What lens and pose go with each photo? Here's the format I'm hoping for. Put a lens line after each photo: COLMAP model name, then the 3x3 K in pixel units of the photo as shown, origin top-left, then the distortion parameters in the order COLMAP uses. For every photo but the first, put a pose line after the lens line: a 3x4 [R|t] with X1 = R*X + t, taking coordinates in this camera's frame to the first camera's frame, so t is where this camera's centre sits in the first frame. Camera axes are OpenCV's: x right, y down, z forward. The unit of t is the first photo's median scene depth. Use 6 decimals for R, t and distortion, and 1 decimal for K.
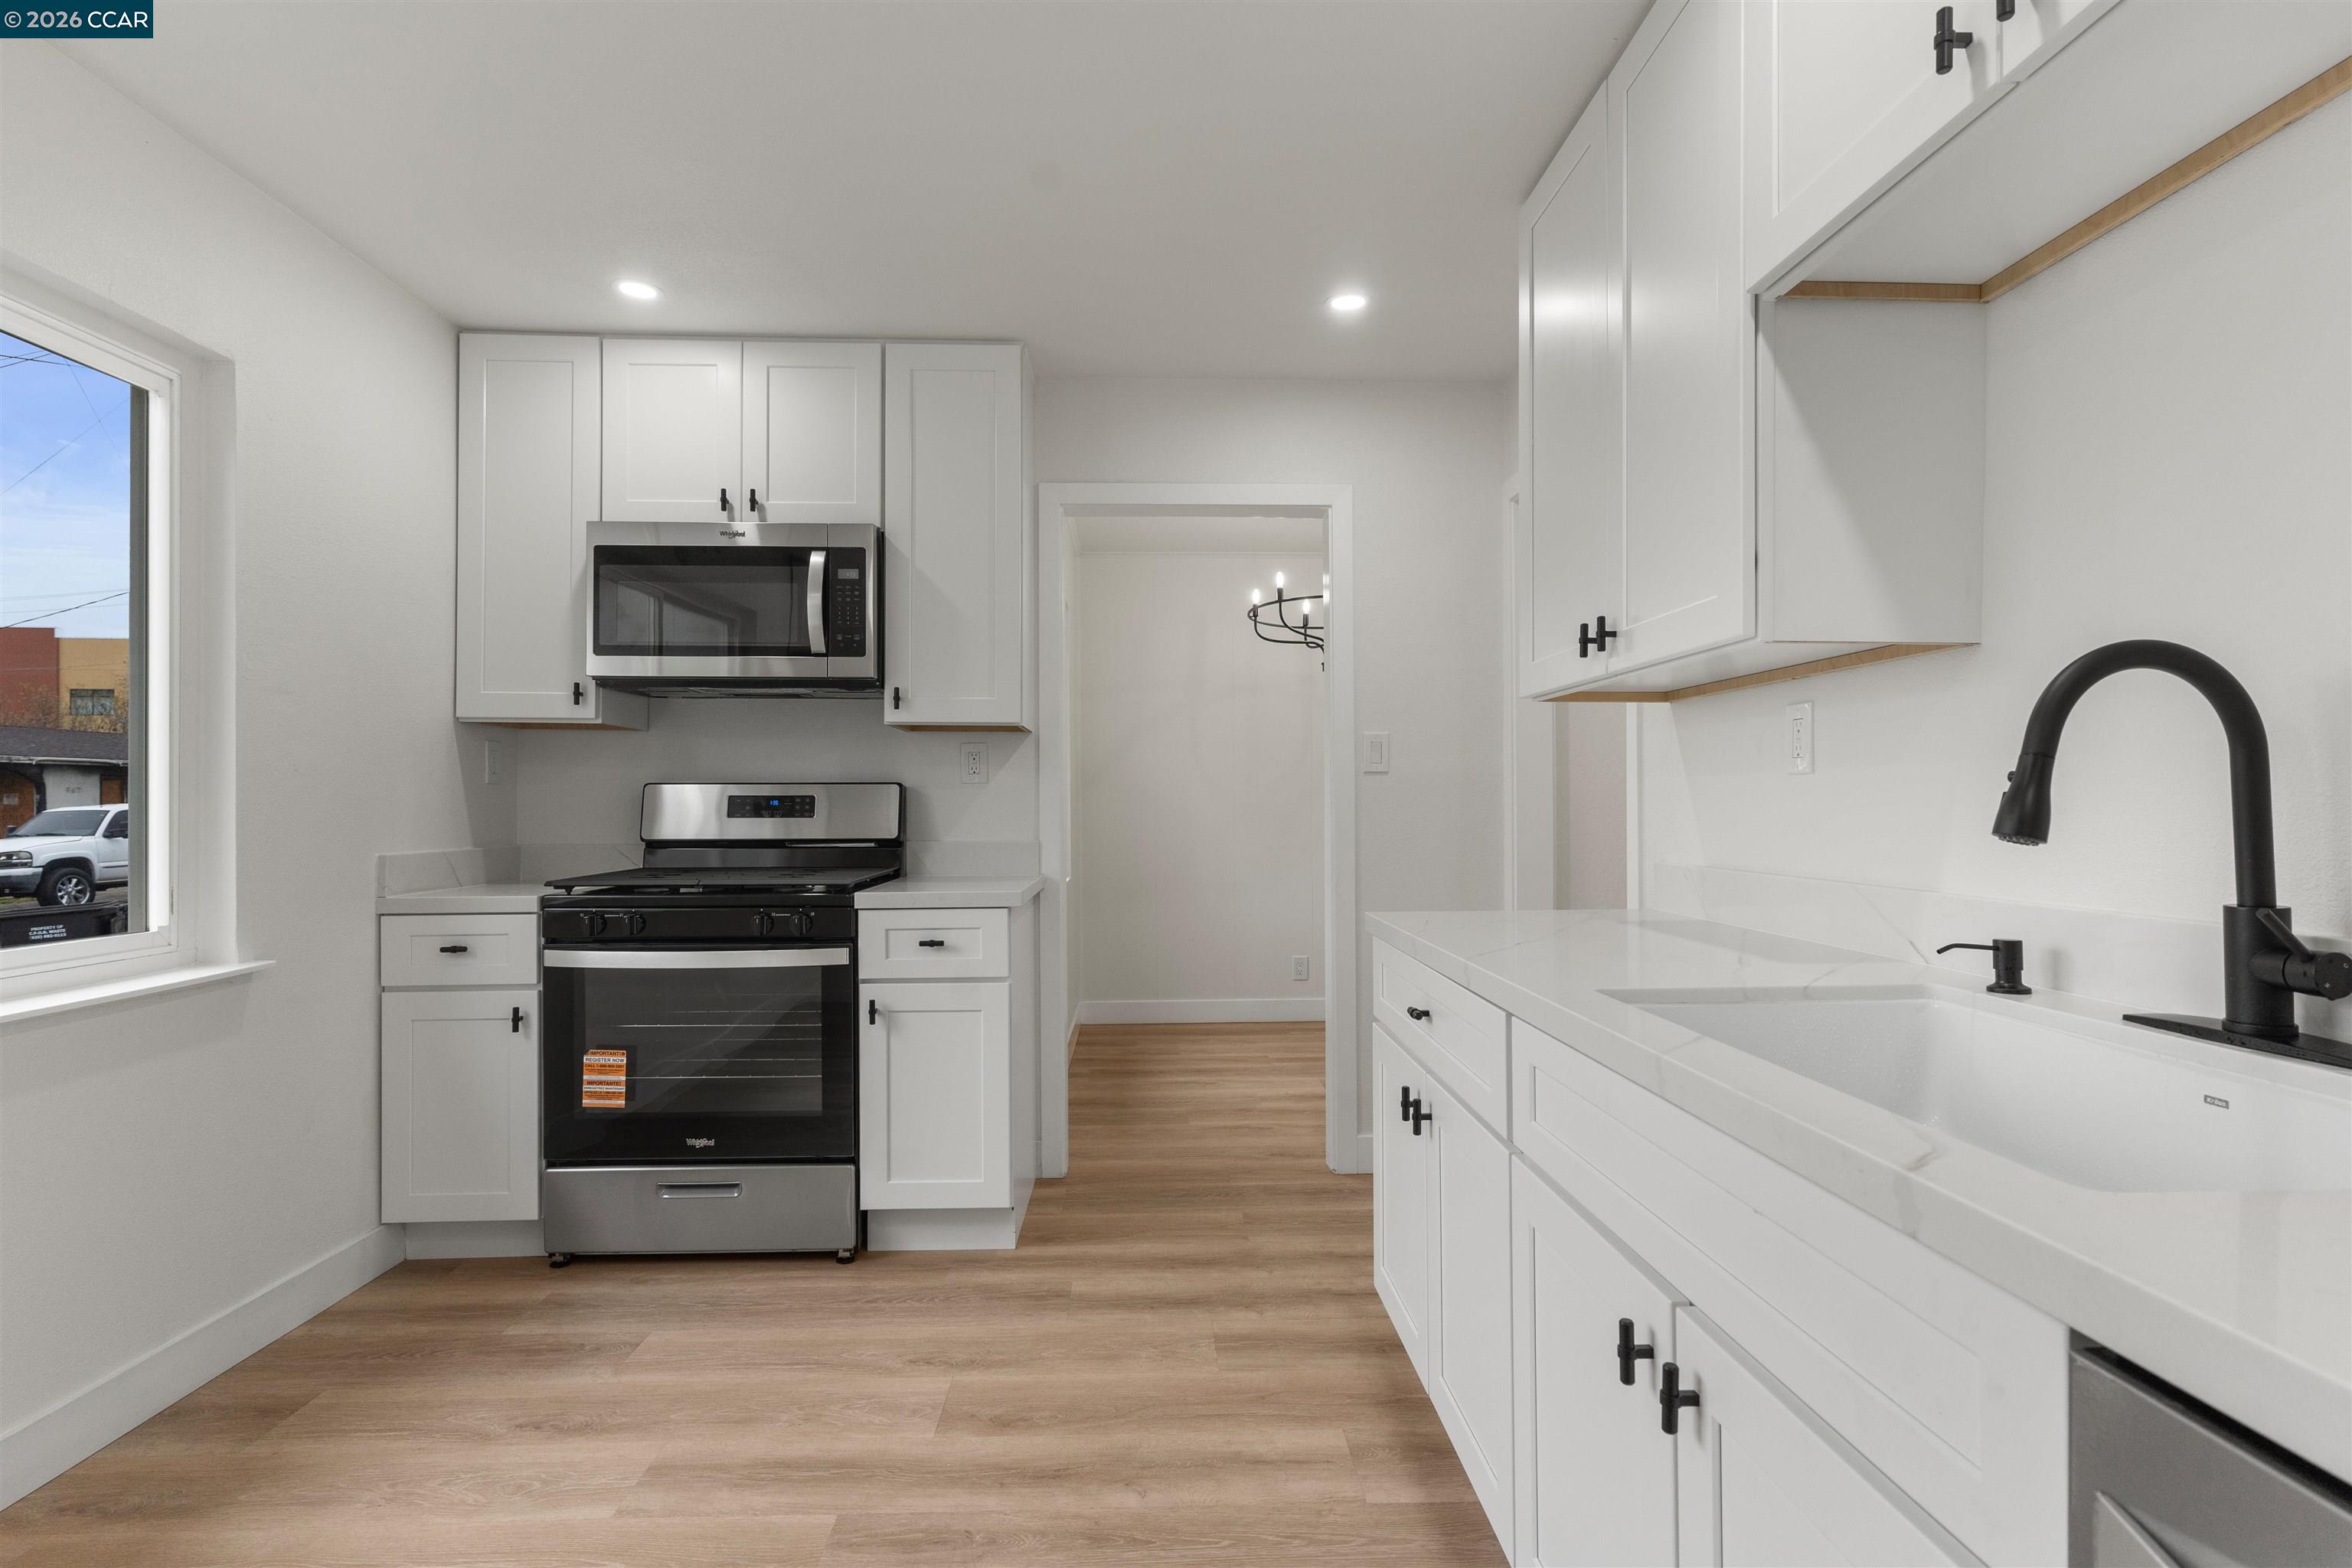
lens RADIAL K [[1150.1, 0, 1178.8], [0, 1150.1, 811.2], [0, 0, 1]] dist [0.000666, 0.000249]
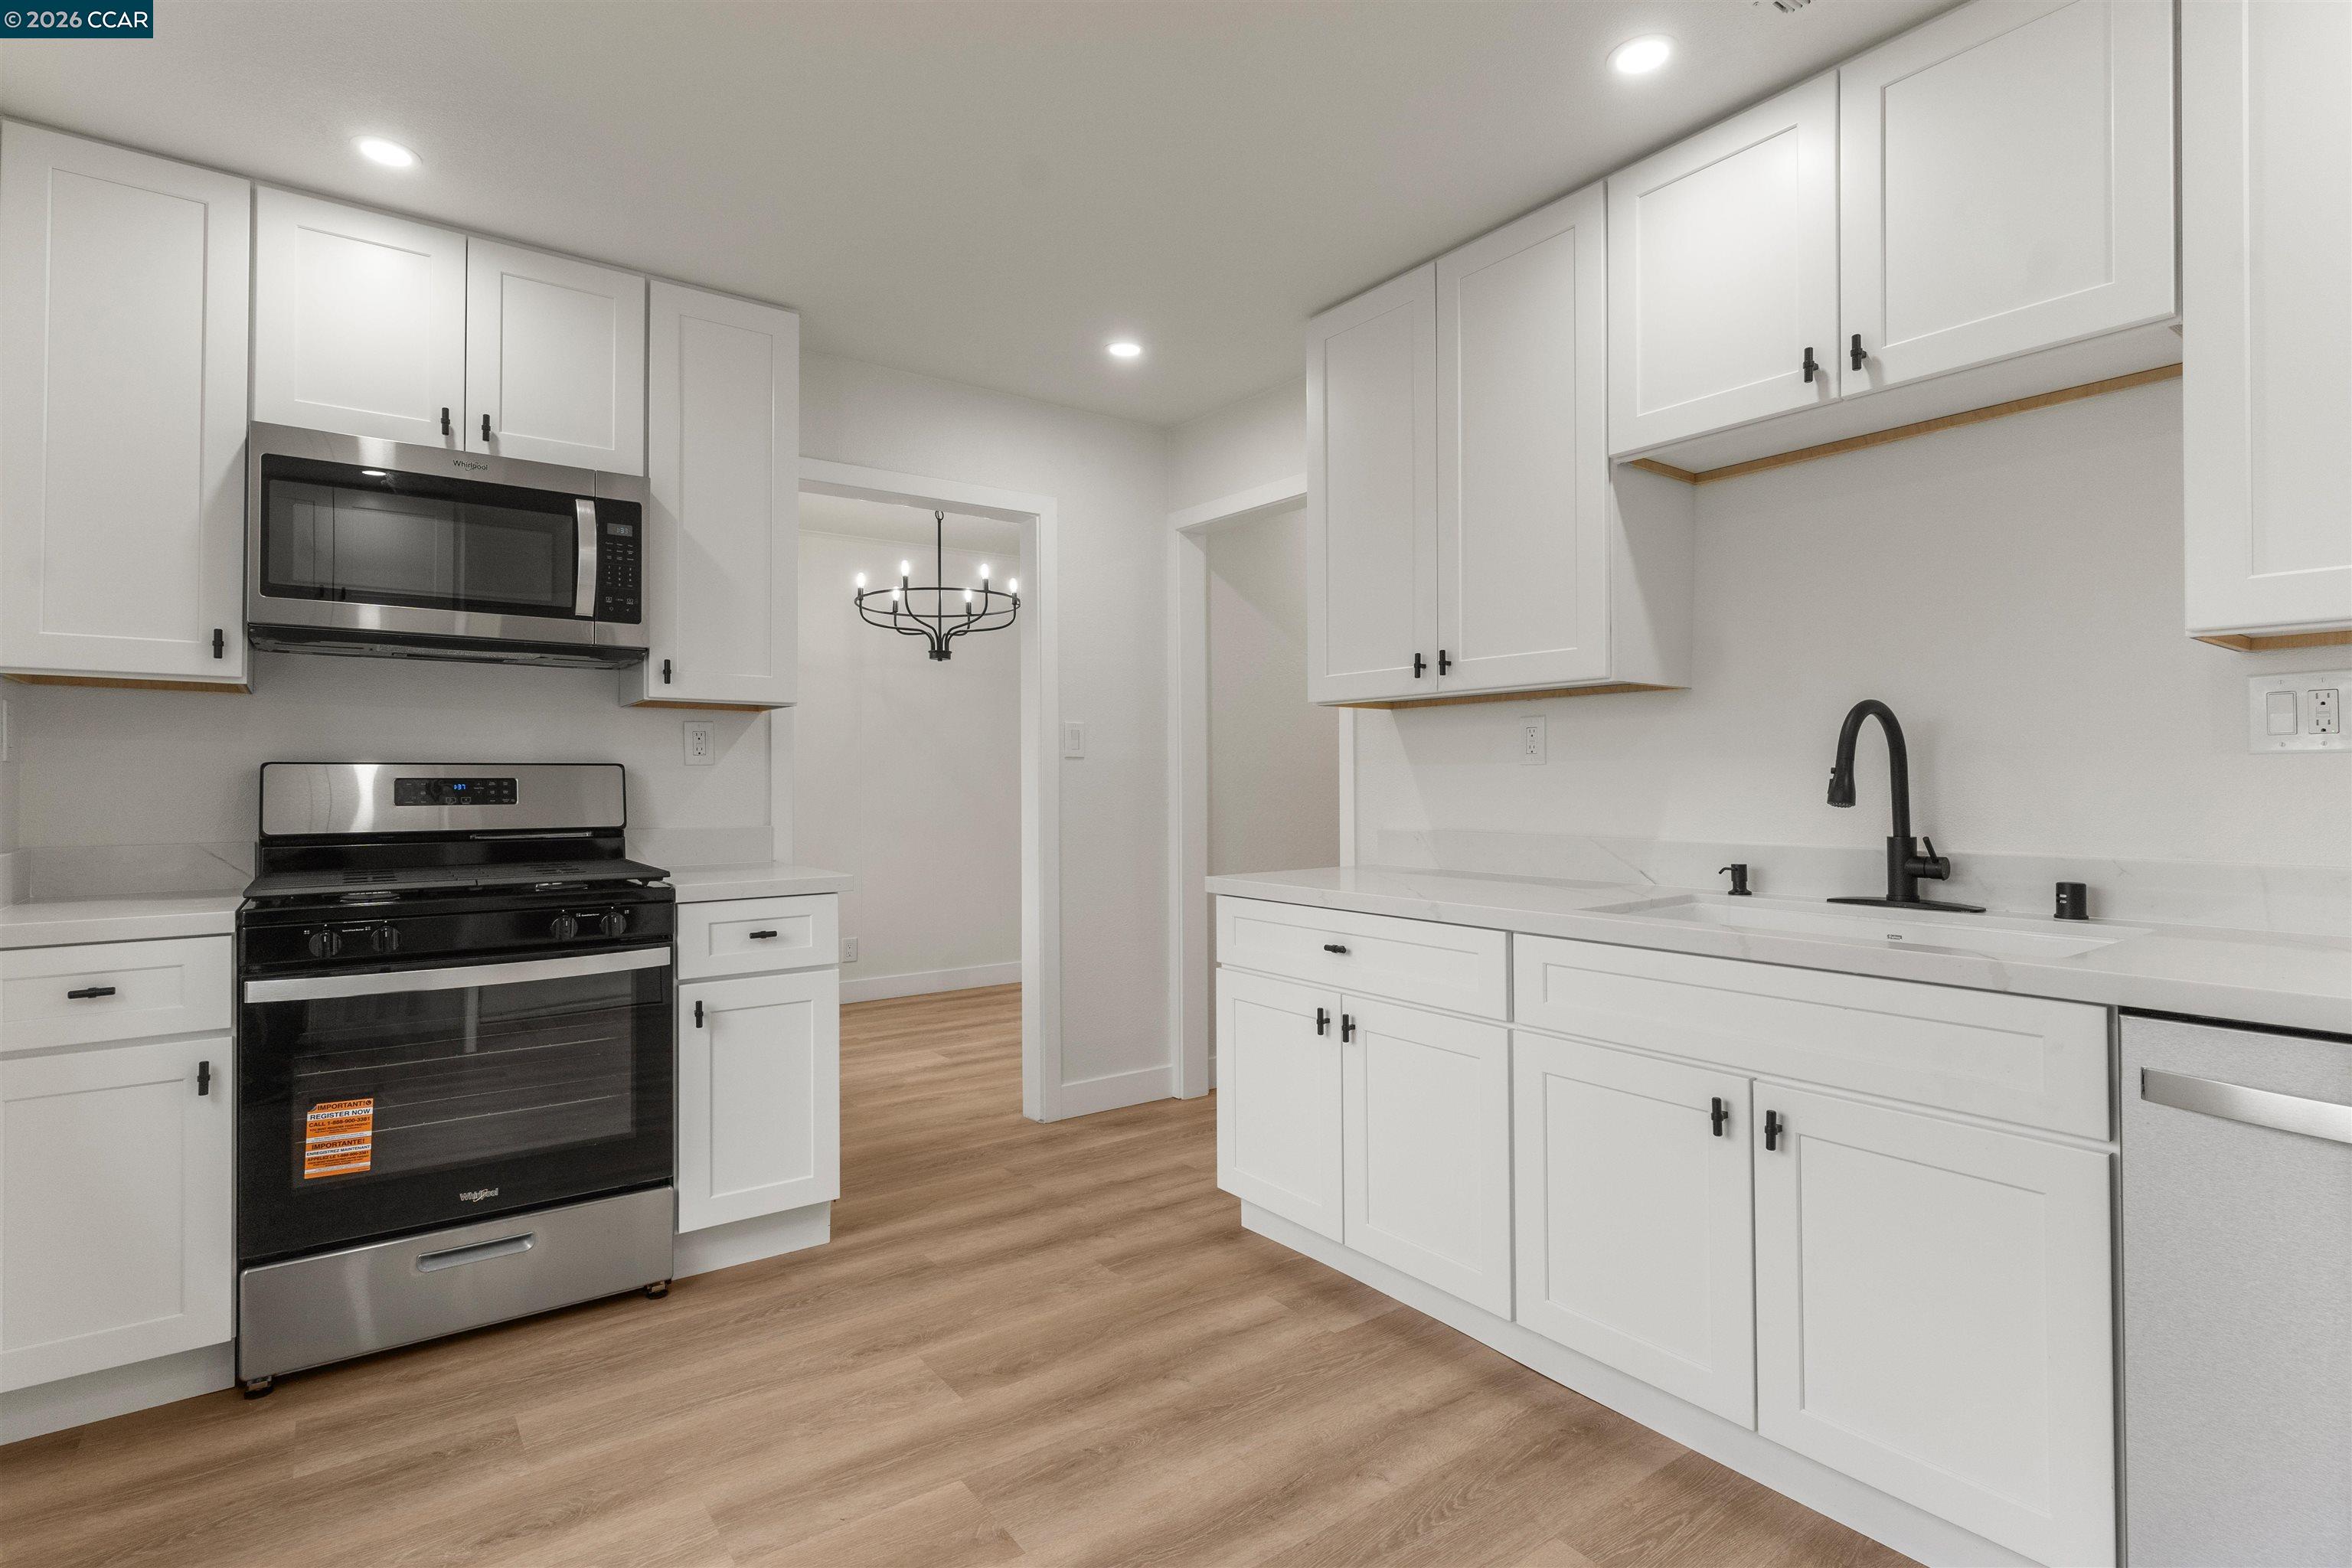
lens RADIAL K [[1149.1, 0, 1176.0], [0, 1149.1, 784.0], [0, 0, 1]] dist [0.001049, -0.000122]
pose [[0.828253, -0.002617, 0.560349, -0.462834], [0.006454, 0.999967, -0.004870, -0.002545], [-0.560318, 0.007650, 0.828243, 0.024014]]
